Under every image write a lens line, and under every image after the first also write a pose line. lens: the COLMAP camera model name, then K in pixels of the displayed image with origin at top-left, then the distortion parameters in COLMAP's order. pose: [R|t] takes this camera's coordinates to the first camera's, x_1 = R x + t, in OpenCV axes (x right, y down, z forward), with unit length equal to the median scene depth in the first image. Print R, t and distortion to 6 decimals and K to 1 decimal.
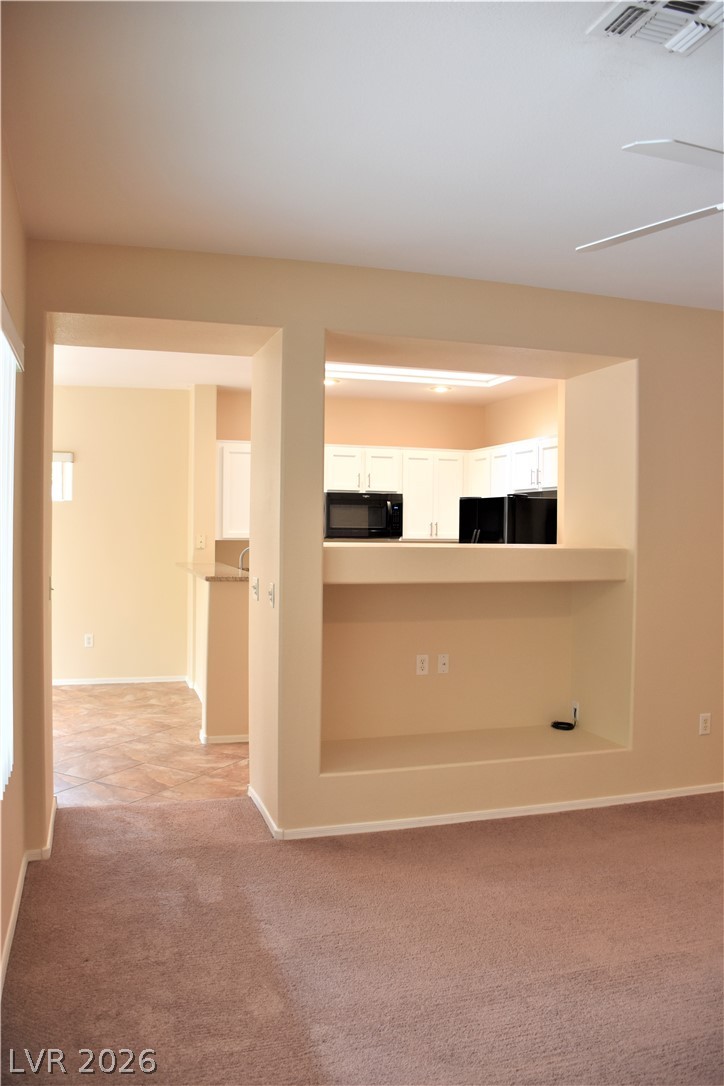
lens RADIAL K [[845.0, 0, 341.1], [0, 845.0, 536.0], [0, 0, 1]] dist [-0.125406, 0.070859]
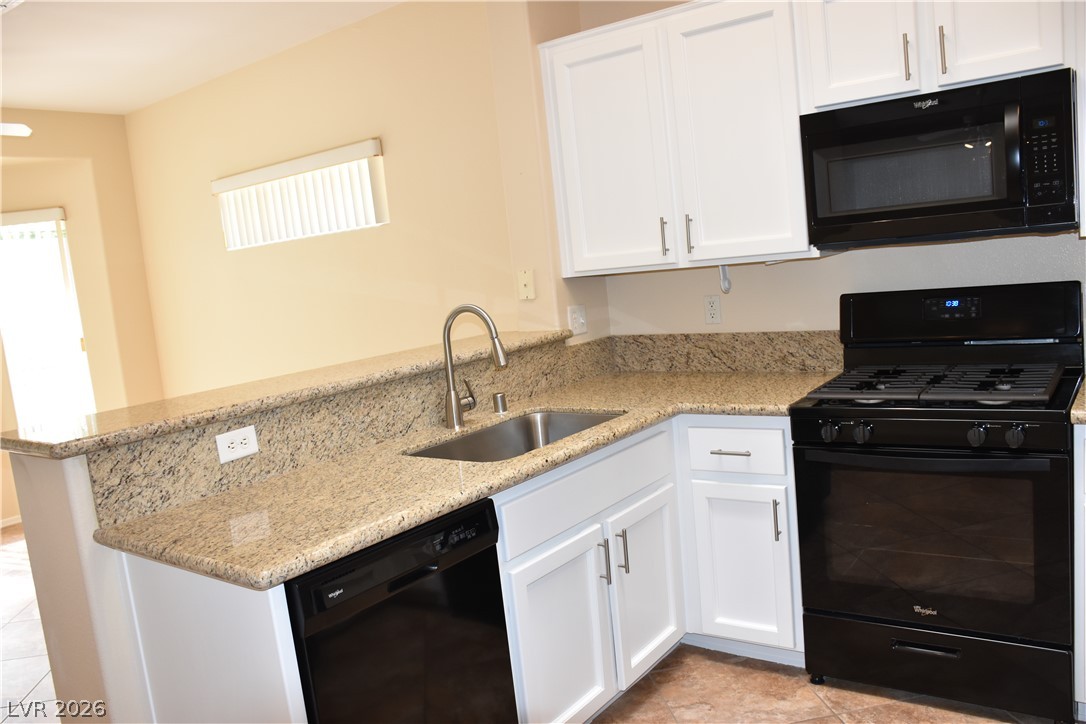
lens RADIAL K [[845.0, 0, 539.7], [0, 845.0, 369.8], [0, 0, 1]] dist [-0.125406, 0.070859]
pose [[0.597334, 0.032490, -0.801334, 0.309286], [0.100675, 0.988238, 0.115113, 0.000748], [0.795649, -0.149435, 0.587037, 1.156766]]
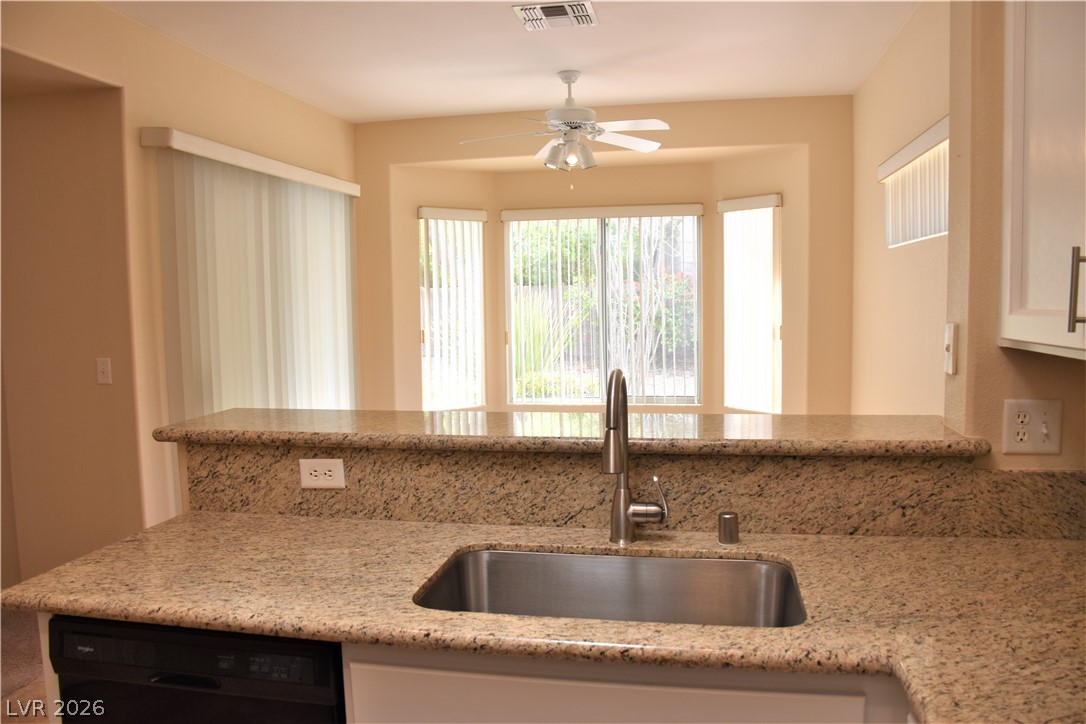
lens RADIAL K [[845.0, 0, 543.3], [0, 845.0, 363.0], [0, 0, 1]] dist [-0.125406, 0.070859]
pose [[-0.454166, 0.068203, -0.888302, 0.182656], [0.003660, 0.997200, 0.074693, -0.013376], [0.890909, 0.030671, -0.453144, 1.578844]]
